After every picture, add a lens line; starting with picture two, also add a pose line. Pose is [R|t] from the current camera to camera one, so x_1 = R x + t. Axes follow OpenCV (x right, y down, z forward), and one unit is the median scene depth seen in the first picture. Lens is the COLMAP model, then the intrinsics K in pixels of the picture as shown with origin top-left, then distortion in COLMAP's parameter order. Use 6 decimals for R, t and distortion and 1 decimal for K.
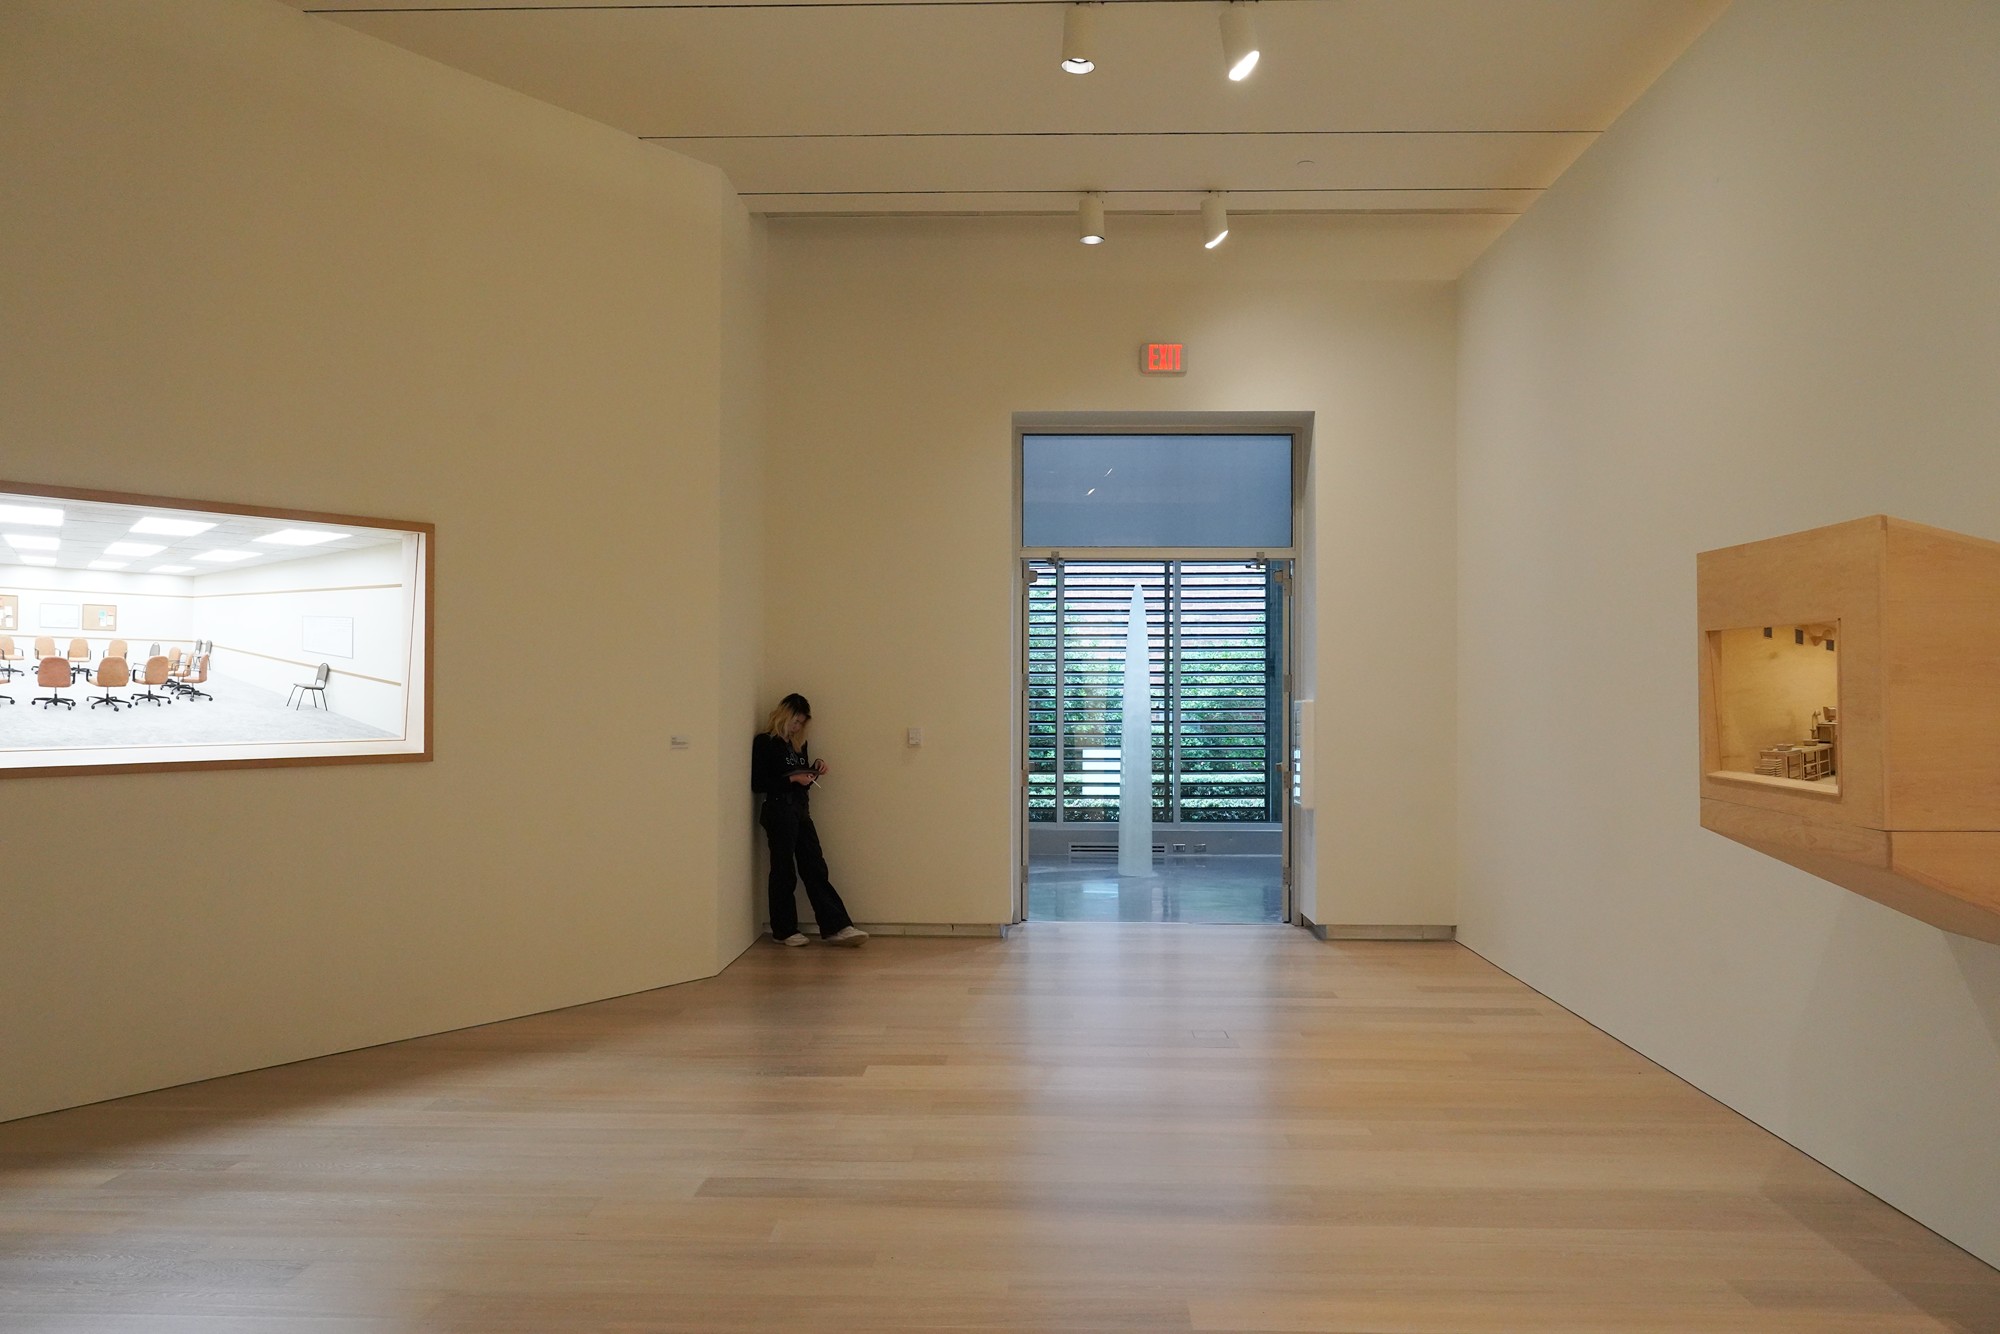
lens RADIAL K [[1580.1, 0, 1000.5], [0, 1580.1, 672.5], [0, 0, 1]] dist [-0.004486, -0.004299]
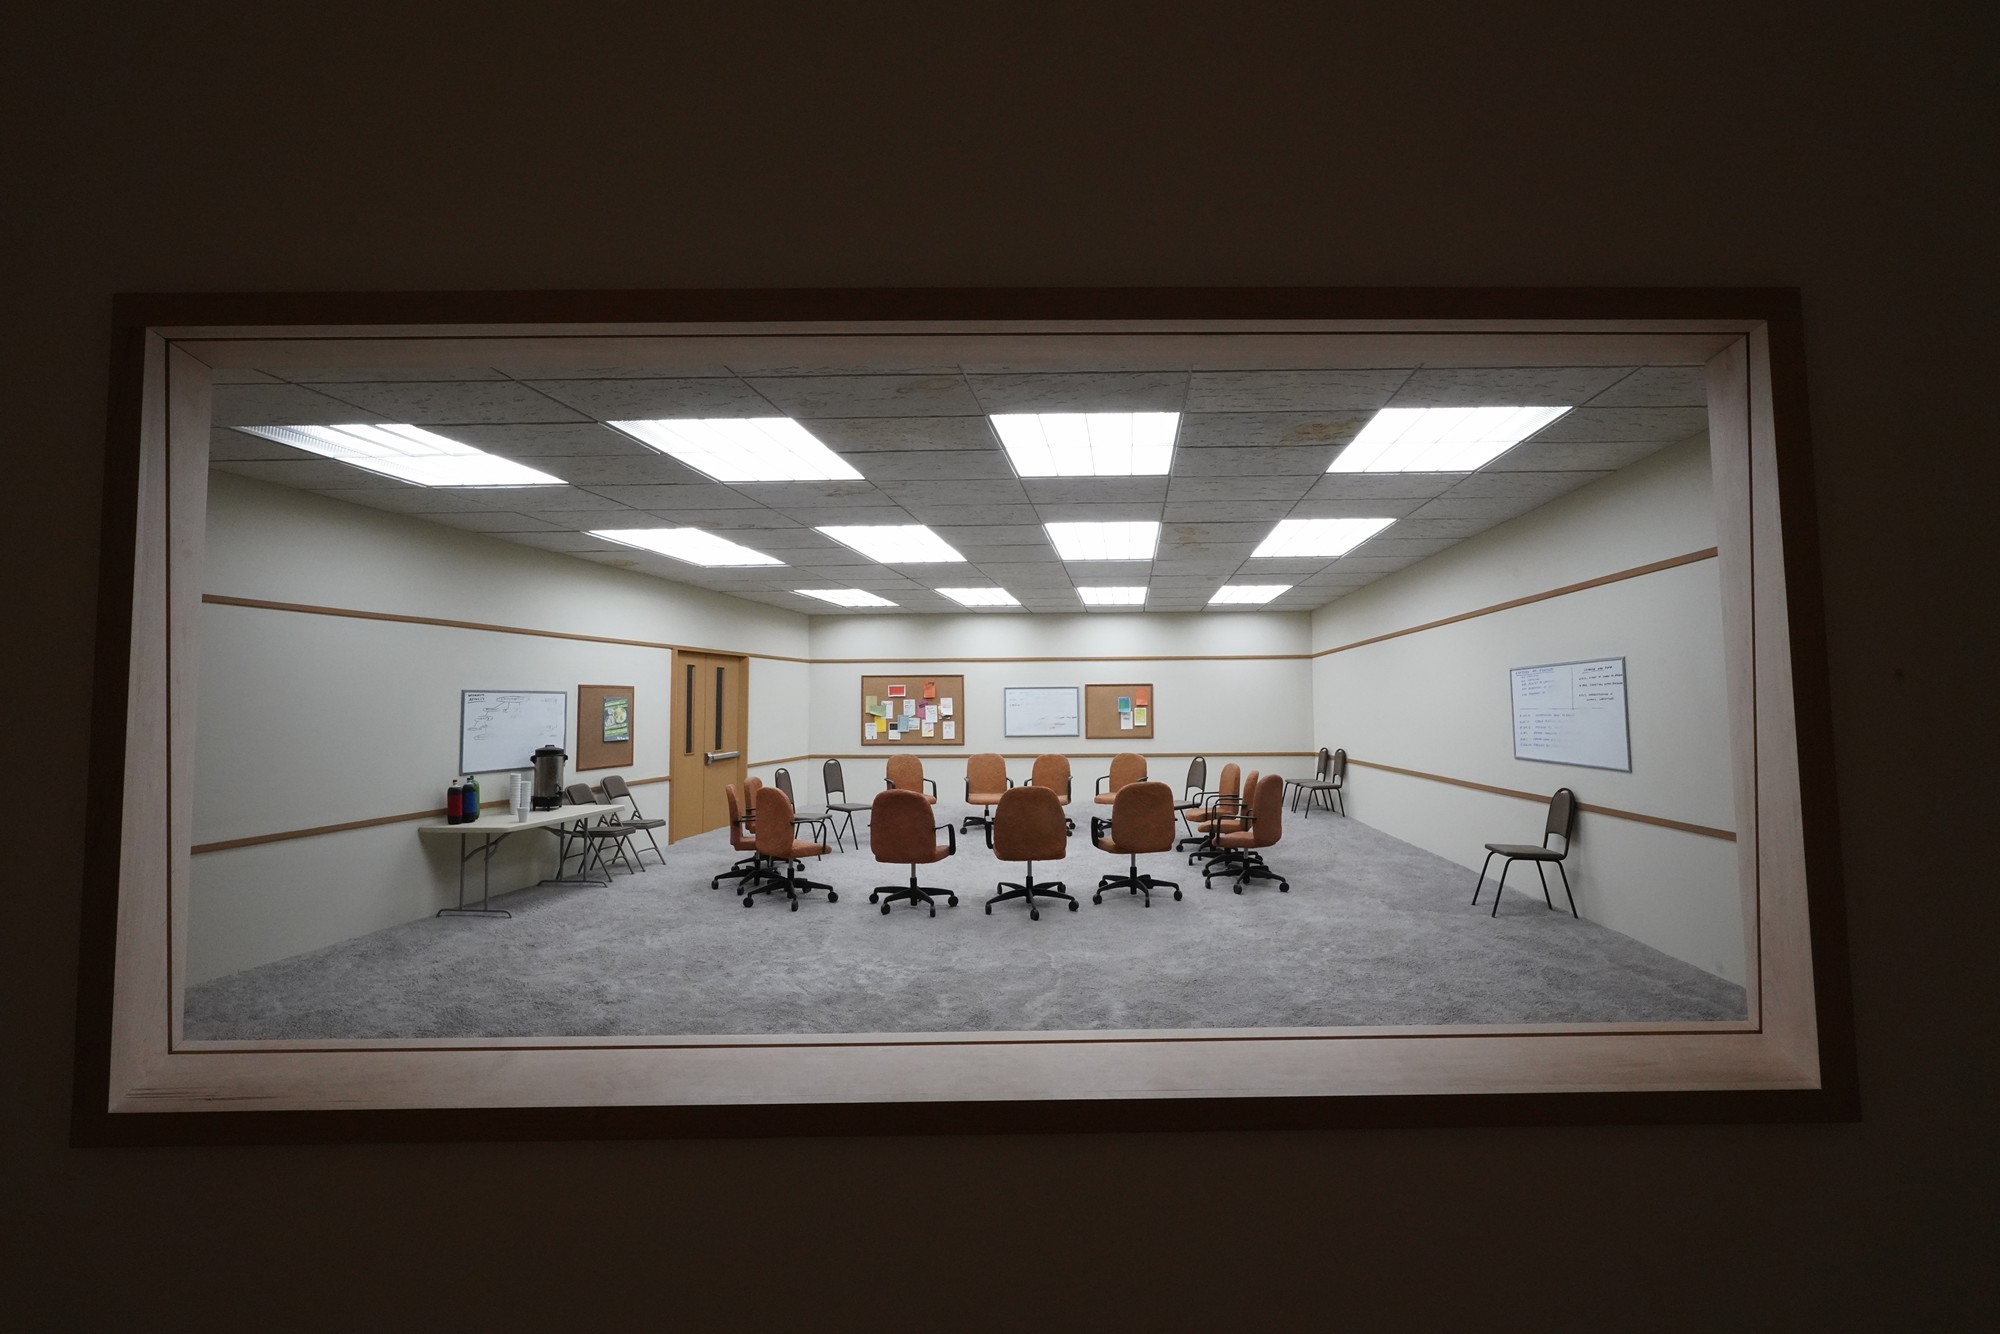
lens RADIAL K [[1580.1, 0, 1002.1], [0, 1580.1, 673.6], [0, 0, 1]] dist [-0.004486, -0.004299]
pose [[0.606194, -0.101096, -0.788866, -0.222546], [0.021254, 0.993593, -0.111000, 0.005961], [0.795033, 0.050521, 0.604458, 0.702419]]
